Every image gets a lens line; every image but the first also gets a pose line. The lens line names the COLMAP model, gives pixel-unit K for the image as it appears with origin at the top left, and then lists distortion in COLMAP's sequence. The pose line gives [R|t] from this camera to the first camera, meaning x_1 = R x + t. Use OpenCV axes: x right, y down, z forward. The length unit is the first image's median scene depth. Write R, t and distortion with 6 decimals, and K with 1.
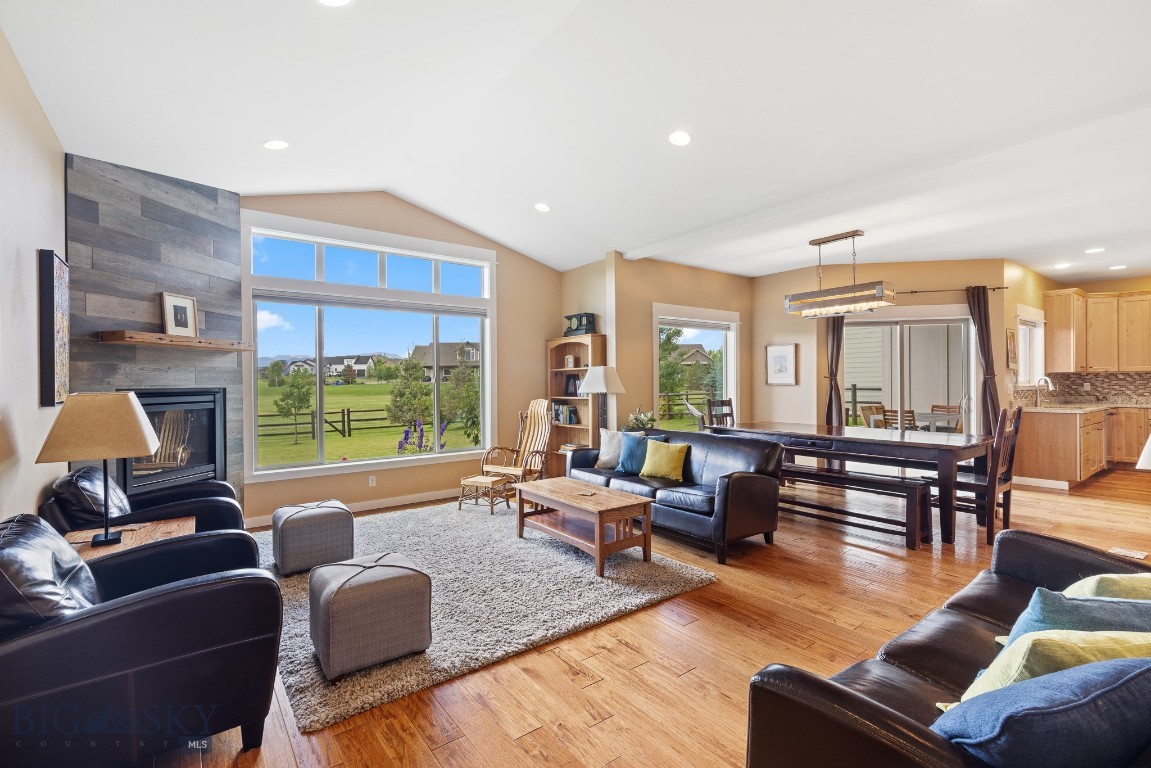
lens RADIAL K [[518.0, 0, 574.8], [0, 518.0, 385.0], [0, 0, 1]] dist [0.011654, -0.002609]
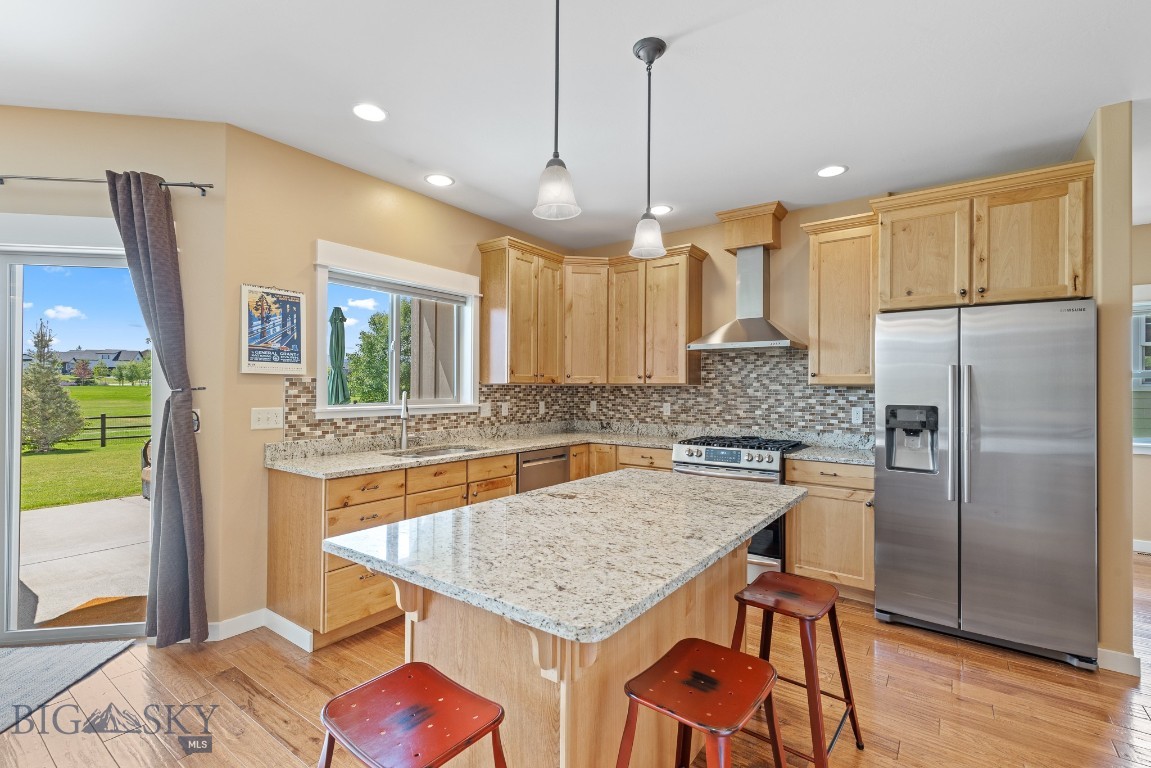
lens RADIAL K [[518.0, 0, 580.5], [0, 518.0, 383.0], [0, 0, 1]] dist [0.011654, -0.002609]
pose [[0.955424, 0.016231, 0.294791, 1.027892], [-0.012401, 0.999813, -0.014854, -0.021287], [-0.294977, 0.010536, 0.955446, 0.519083]]
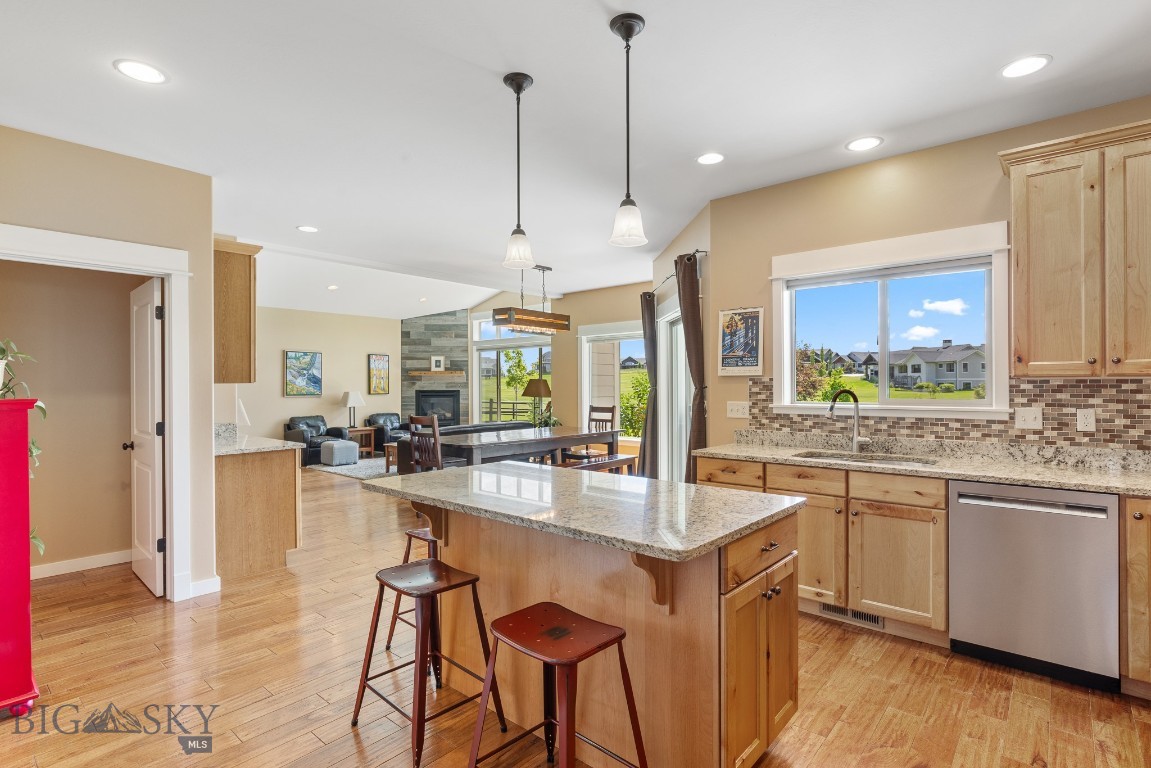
lens RADIAL K [[559.0, 0, 576.3], [0, 559.0, 387.4], [0, 0, 1]] dist [-0.004259, -0.001174]
pose [[0.209545, 0.010348, -0.977744, 1.513696], [-0.000930, 0.999946, 0.010384, -0.025905], [0.977799, -0.001266, 0.209544, 0.734991]]
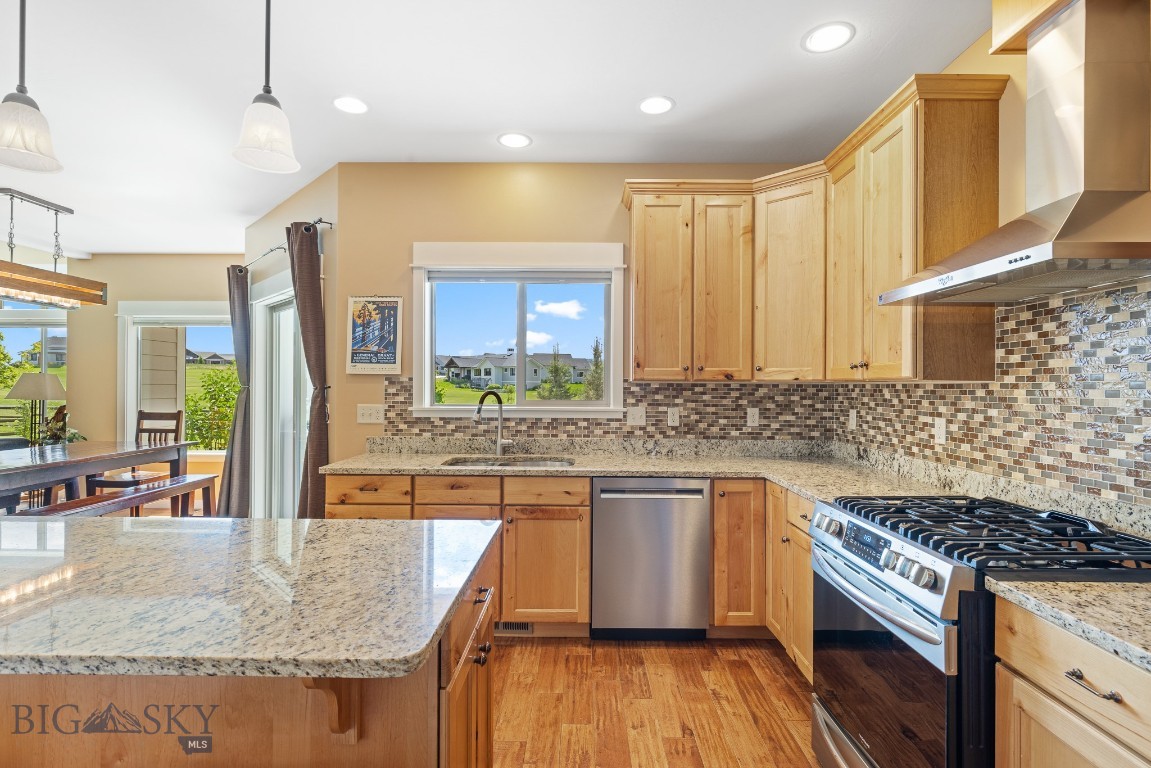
lens RADIAL K [[559.0, 0, 581.2], [0, 559.0, 384.4], [0, 0, 1]] dist [-0.004259, -0.001174]
pose [[0.796766, 0.010405, -0.604199, 1.415671], [-0.013928, 0.999902, -0.001147, -0.025044], [0.604128, 0.009330, 0.796833, 0.738872]]
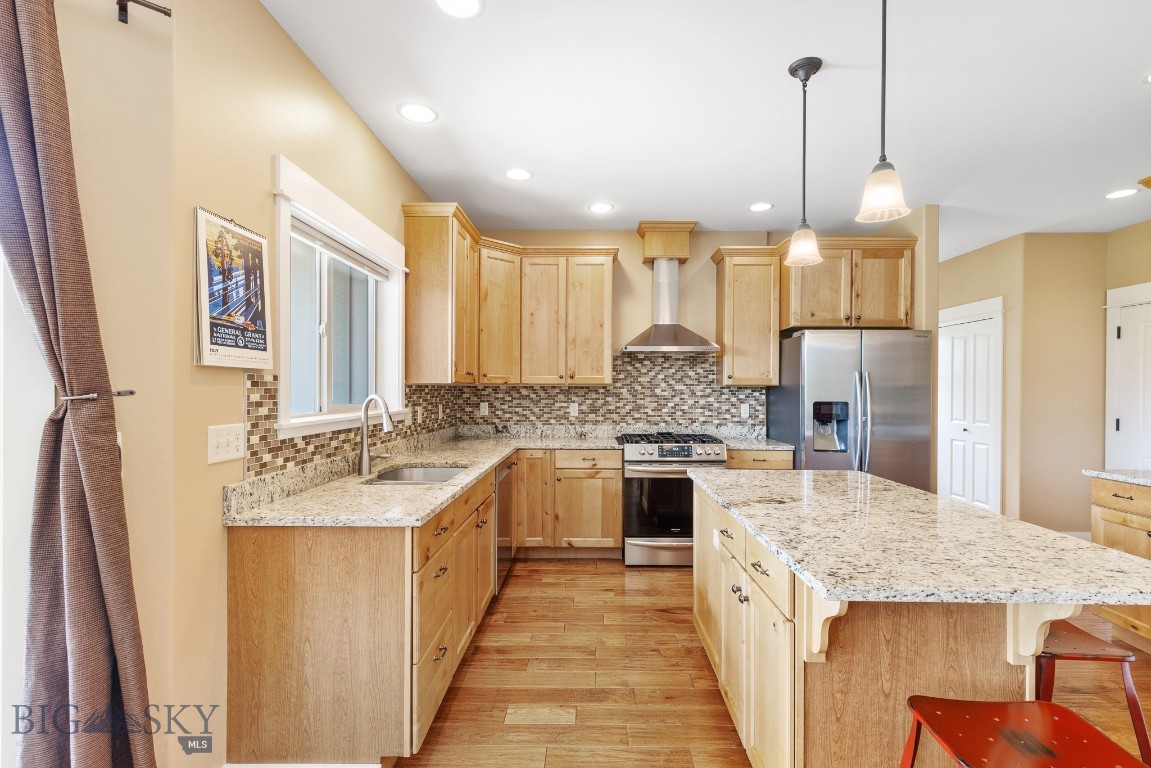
lens RADIAL K [[518.0, 0, 590.0], [0, 518.0, 390.6], [0, 0, 1]] dist [0.011654, -0.002609]
pose [[0.607883, 0.006669, 0.793998, 0.786762], [-0.006262, 0.999974, -0.003605, -0.020765], [-0.794002, -0.002781, 0.607909, 0.736391]]
